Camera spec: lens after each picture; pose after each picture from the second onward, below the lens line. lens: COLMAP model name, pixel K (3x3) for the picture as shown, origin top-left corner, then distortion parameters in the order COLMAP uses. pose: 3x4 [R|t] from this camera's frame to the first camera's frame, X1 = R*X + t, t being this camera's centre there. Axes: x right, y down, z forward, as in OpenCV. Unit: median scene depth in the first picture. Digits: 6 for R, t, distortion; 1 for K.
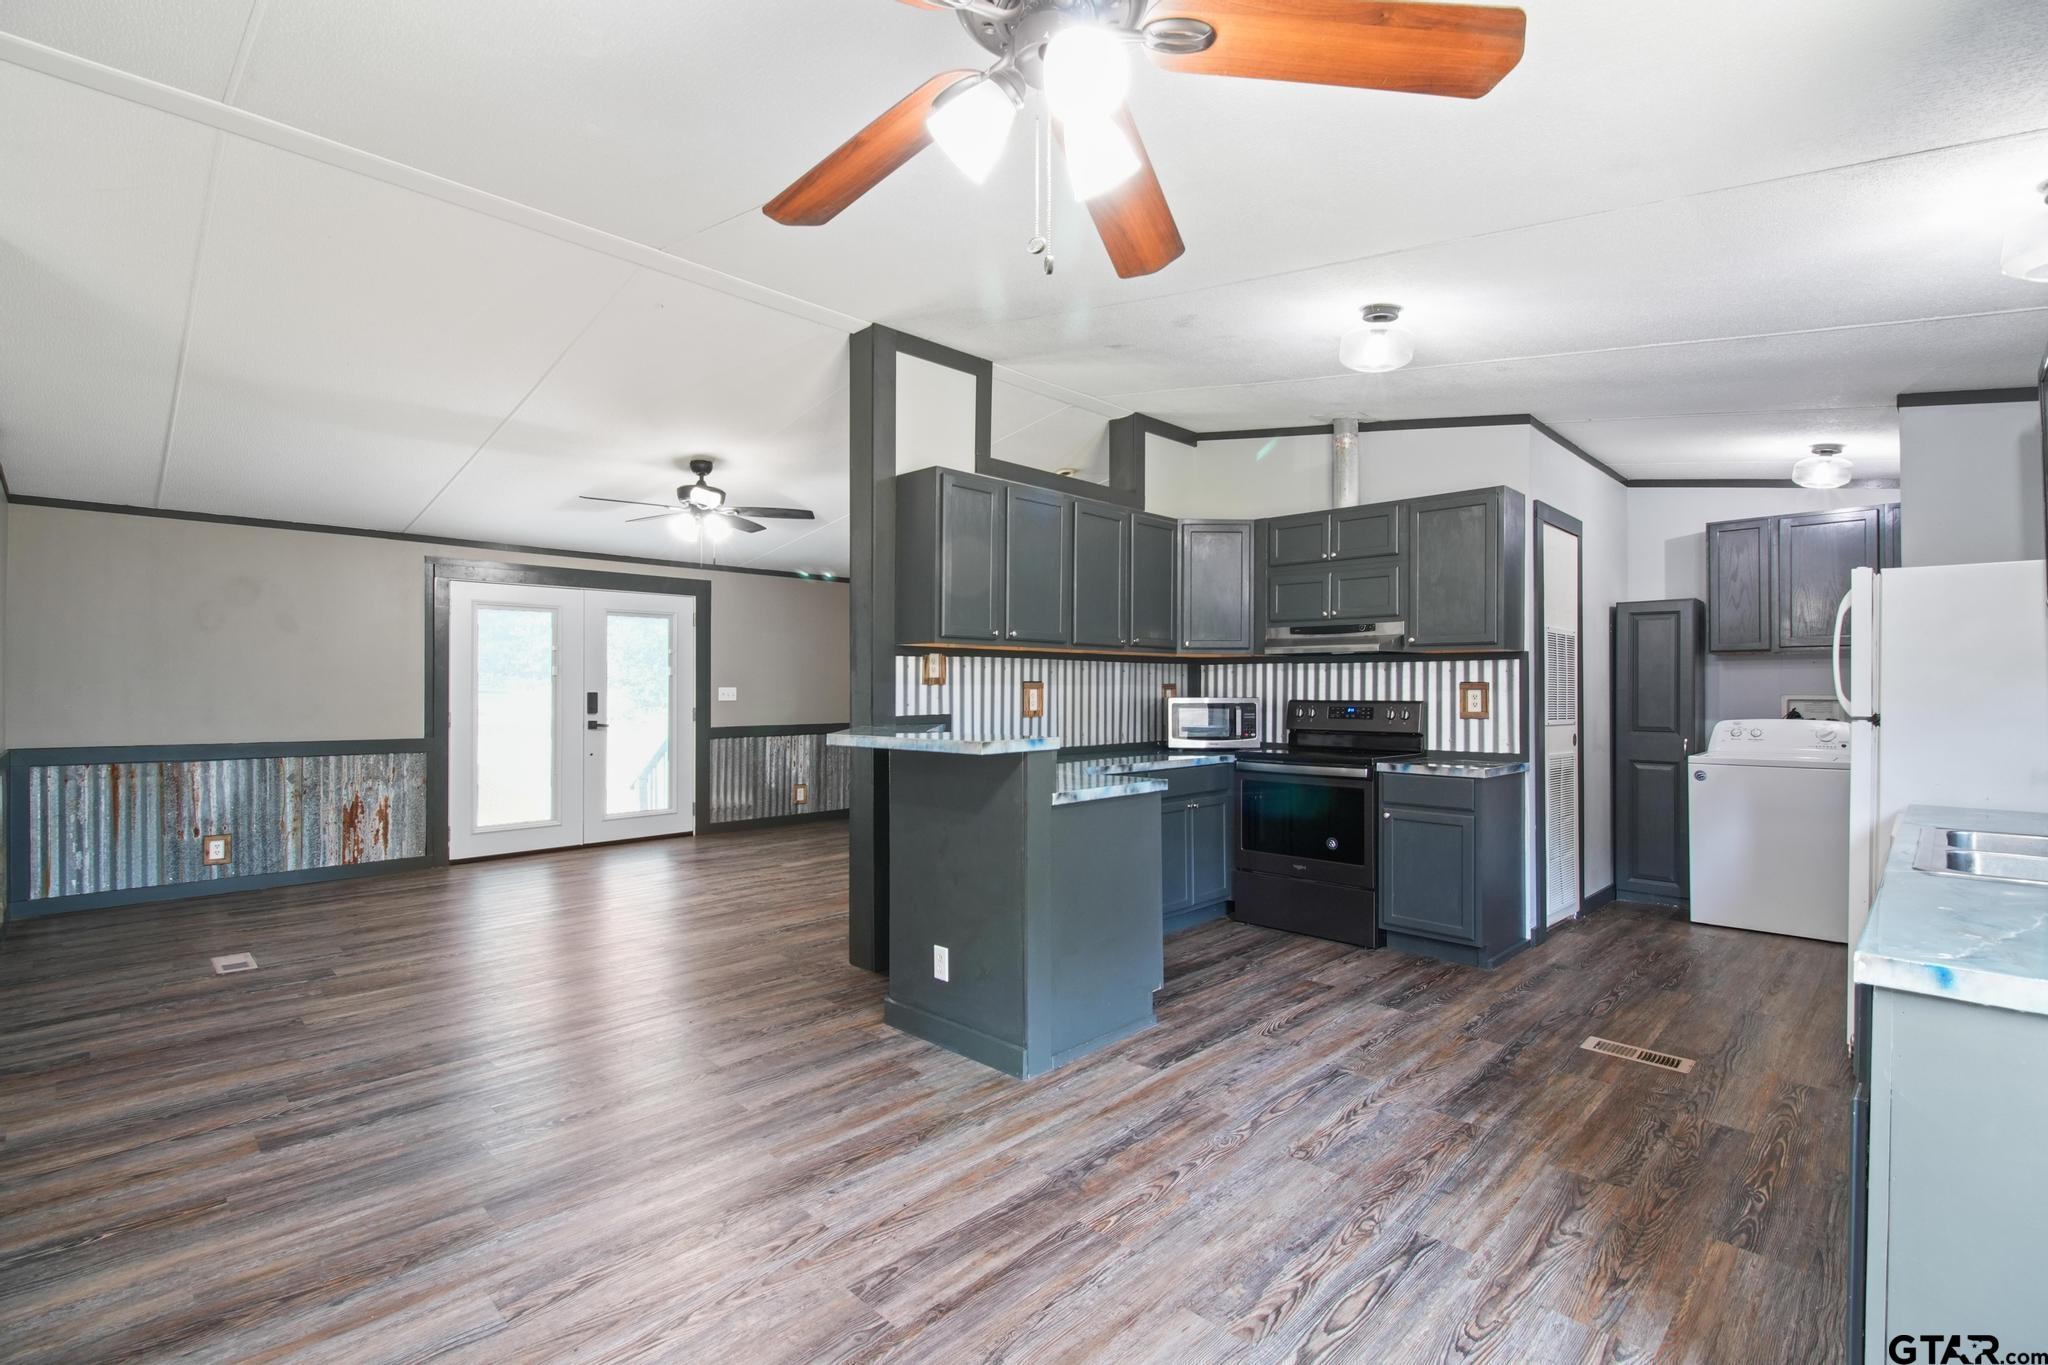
lens RADIAL K [[899.4, 0, 1018.6], [0, 899.4, 689.7], [0, 0, 1]] dist [0.007917, -0.007435]
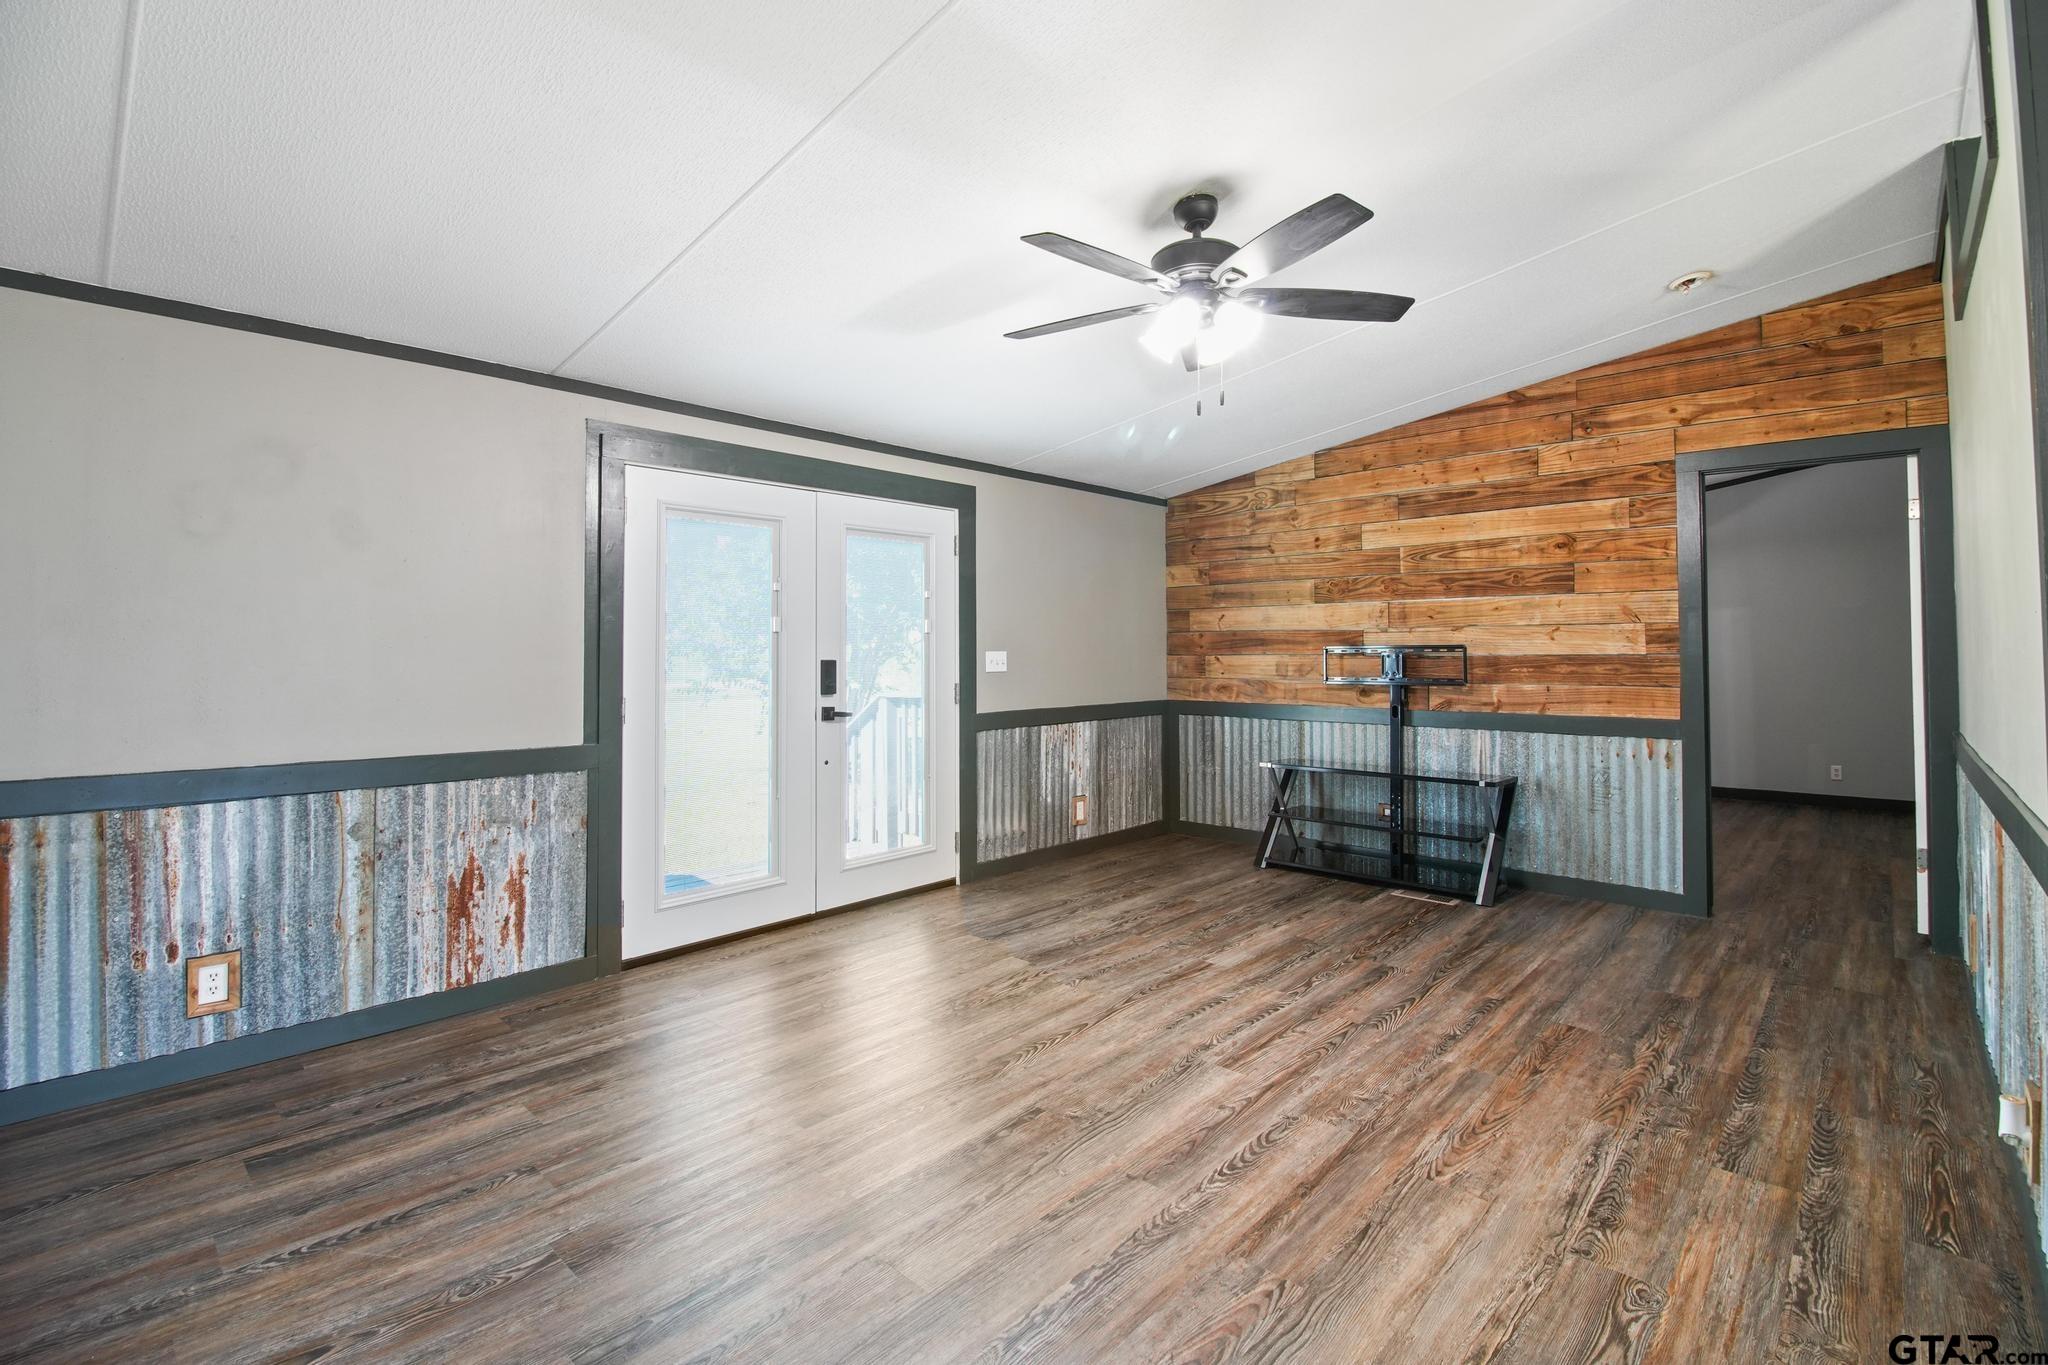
lens RADIAL K [[899.4, 0, 994.9], [0, 899.4, 638.0], [0, 0, 1]] dist [0.007917, -0.007435]
pose [[0.999819, -0.009619, -0.016386, -0.387507], [0.009313, 0.999783, -0.018633, 0.000381], [0.016562, 0.018477, 0.999692, 0.437790]]
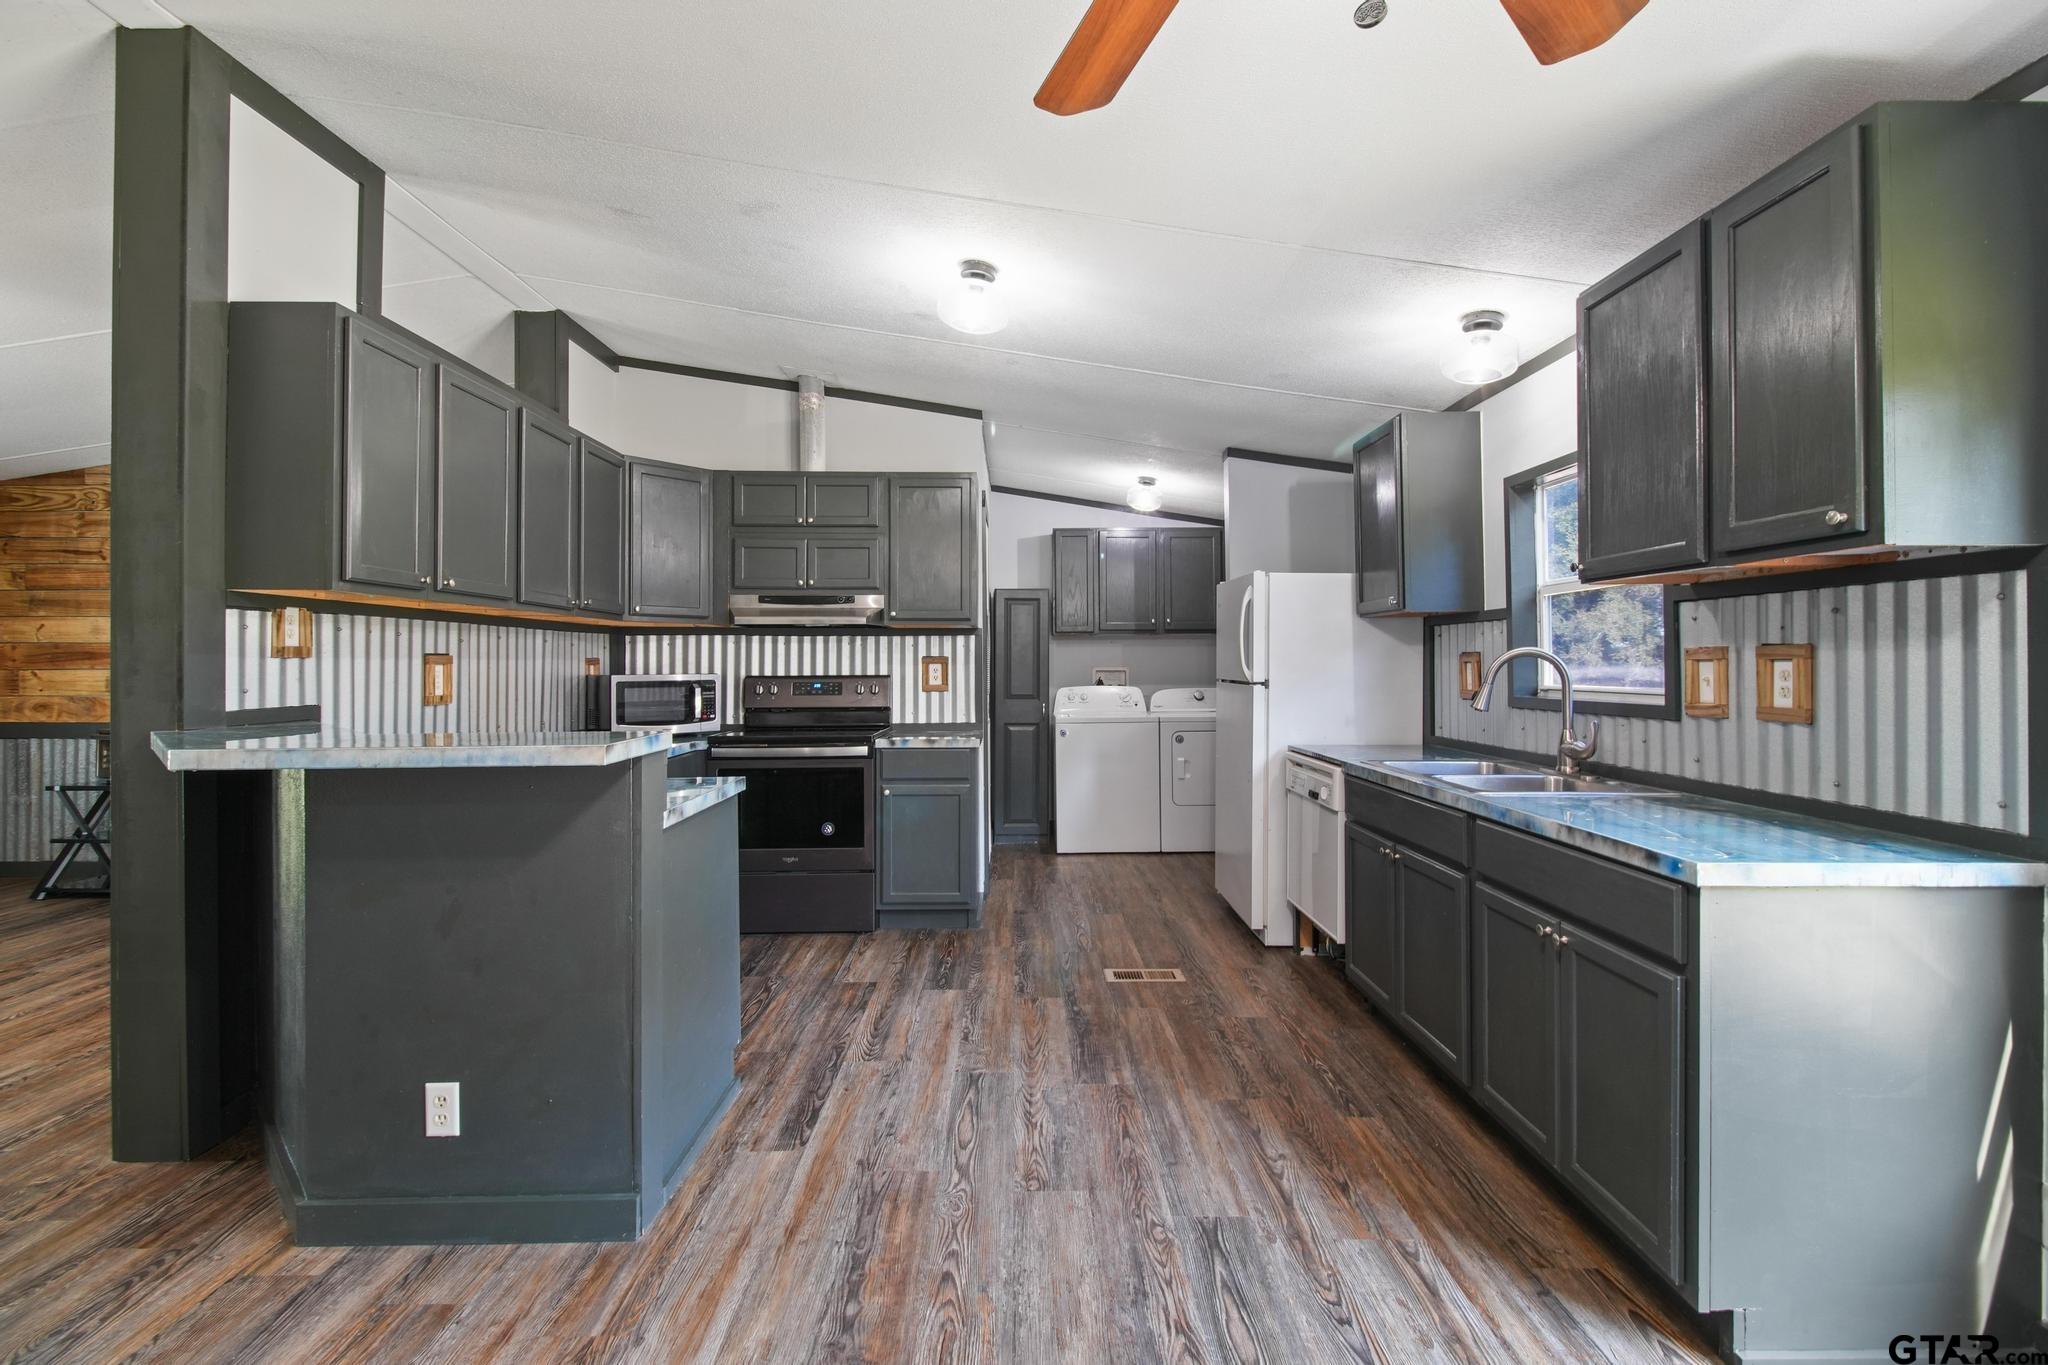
lens RADIAL K [[899.4, 0, 1029.9], [0, 899.4, 665.8], [0, 0, 1]] dist [0.007917, -0.007435]
pose [[0.706429, -0.004989, 0.707767, -0.237936], [0.004866, 0.999986, 0.002193, 0.001183], [-0.707767, 0.001895, 0.706443, 0.280555]]
